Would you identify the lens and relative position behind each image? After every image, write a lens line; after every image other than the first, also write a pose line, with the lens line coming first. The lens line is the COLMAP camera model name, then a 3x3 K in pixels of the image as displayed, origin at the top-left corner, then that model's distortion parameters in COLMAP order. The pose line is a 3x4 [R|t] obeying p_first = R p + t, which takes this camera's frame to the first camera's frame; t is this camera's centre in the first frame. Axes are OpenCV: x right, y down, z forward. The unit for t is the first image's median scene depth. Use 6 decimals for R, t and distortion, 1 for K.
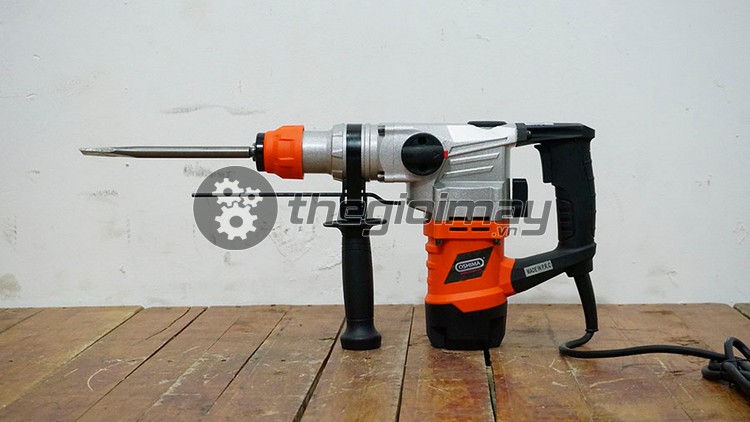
lens RADIAL K [[1379.6, 0, 380.4], [0, 1379.6, 211.8], [0, 0, 1]] dist [0.050370, 0.000000]
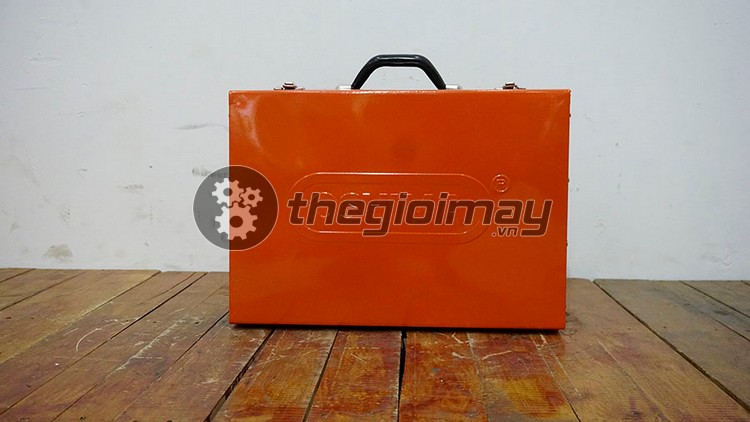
lens RADIAL K [[810.3, 0, 374.2], [0, 810.3, 209.9], [0, 0, 1]] dist [0.017938, 0.000000]
pose [[0.999716, 0.023730, 0.002351, 0.036428], [-0.023768, 0.999560, 0.017772, -0.010721], [-0.001928, -0.017823, 0.999839, 0.204918]]
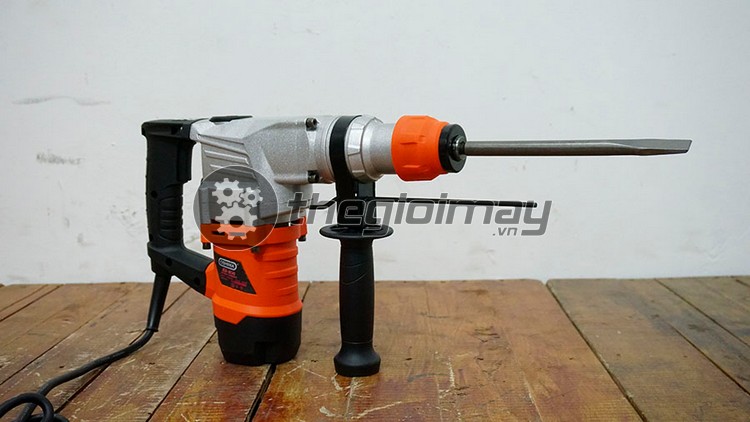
lens RADIAL K [[890.6, 0, 371.3], [0, 890.6, 210.2], [0, 0, 1]] dist [0.029674, 0.000000]
pose [[0.999898, -0.004889, 0.013395, 0.109167], [0.004127, 0.998405, 0.056307, -0.027695], [-0.013649, -0.056246, 0.998324, 0.309336]]
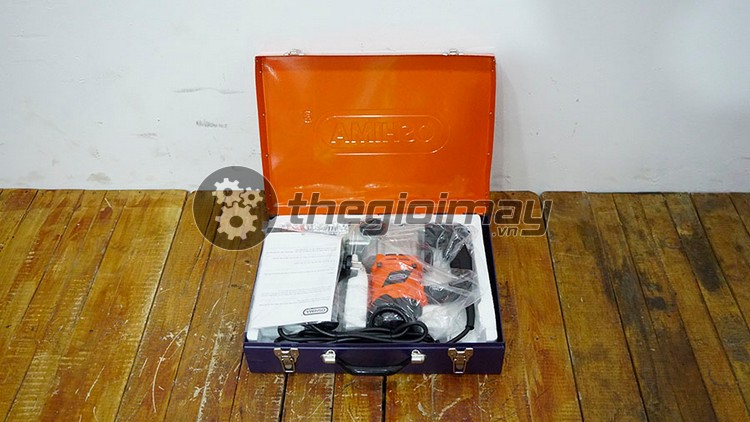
lens RADIAL K [[682.9, 0, 376.4], [0, 682.9, 214.2], [0, 0, 1]] dist [0.016533, 0.021770]
pose [[0.999779, -0.020991, 0.001157, 0.054678], [0.015180, 0.758883, 0.651050, -0.452143], [-0.014544, -0.650888, 0.759034, 0.364701]]
